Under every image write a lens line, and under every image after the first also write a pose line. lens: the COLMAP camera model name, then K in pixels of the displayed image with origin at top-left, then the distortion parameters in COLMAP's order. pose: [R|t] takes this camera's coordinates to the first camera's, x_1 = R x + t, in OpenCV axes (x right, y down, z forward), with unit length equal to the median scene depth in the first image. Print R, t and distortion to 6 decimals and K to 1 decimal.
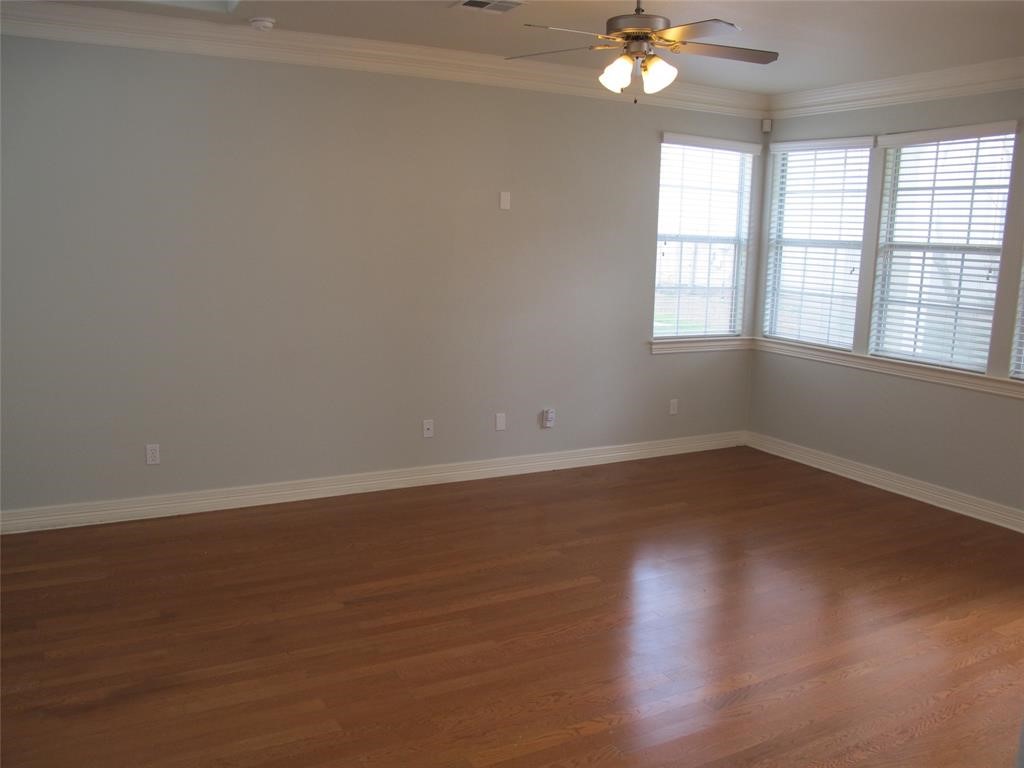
lens RADIAL K [[864.7, 0, 515.3], [0, 864.7, 383.5], [0, 0, 1]] dist [-0.135127, 0.085652]
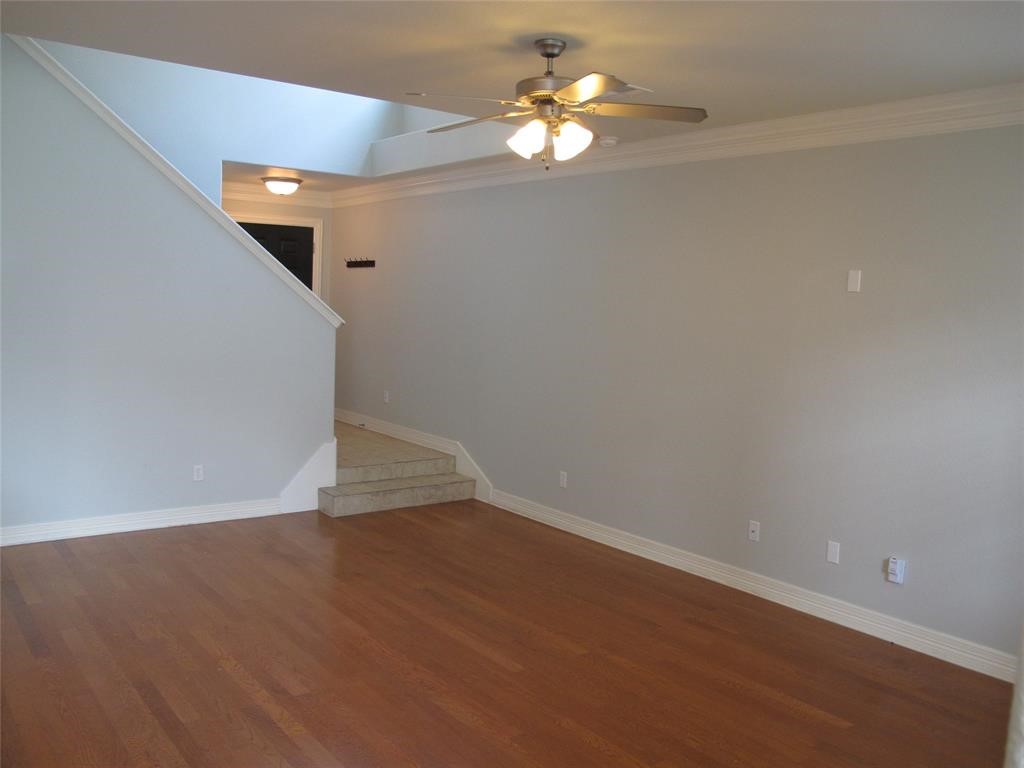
lens RADIAL K [[864.7, 0, 510.6], [0, 864.7, 383.1], [0, 0, 1]] dist [-0.135127, 0.085652]
pose [[0.156289, 0.077528, -0.984664, 0.701485], [-0.194970, 0.979721, 0.046193, -0.088230], [0.968277, 0.184760, 0.168235, 0.544520]]
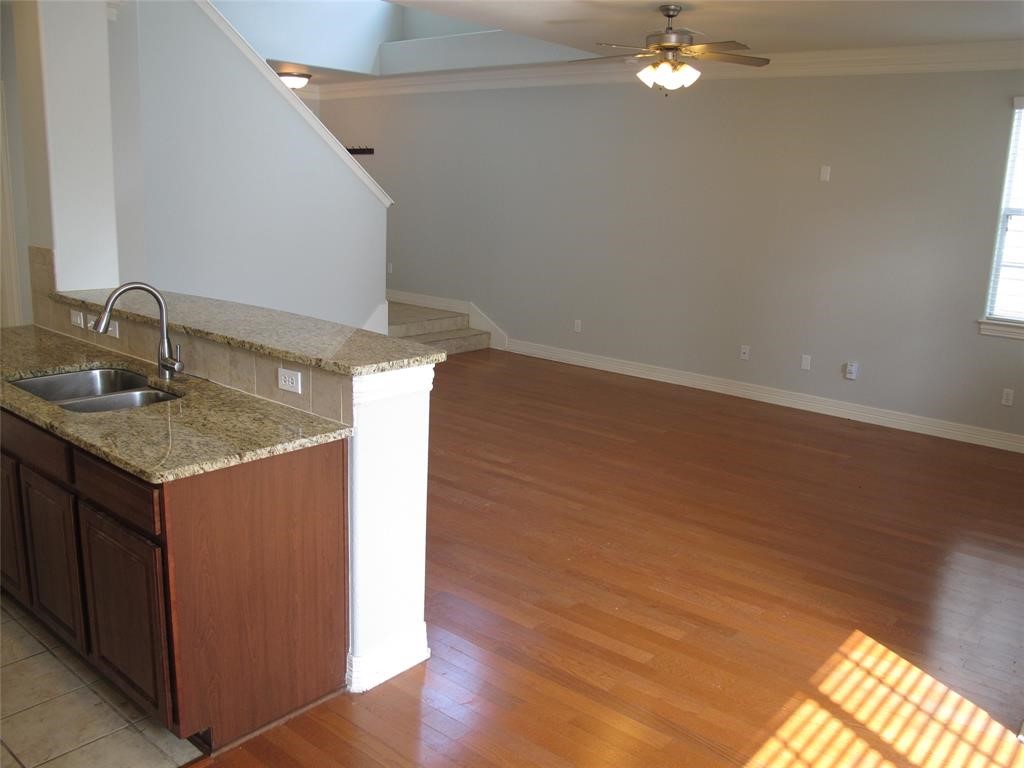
lens RADIAL K [[864.7, 0, 512.4], [0, 864.7, 382.2], [0, 0, 1]] dist [-0.135127, 0.085652]
pose [[0.360588, 0.197726, -0.911527, 0.899806], [-0.181299, 0.973491, 0.139447, -0.018739], [0.914936, 0.114976, 0.386876, 0.189225]]
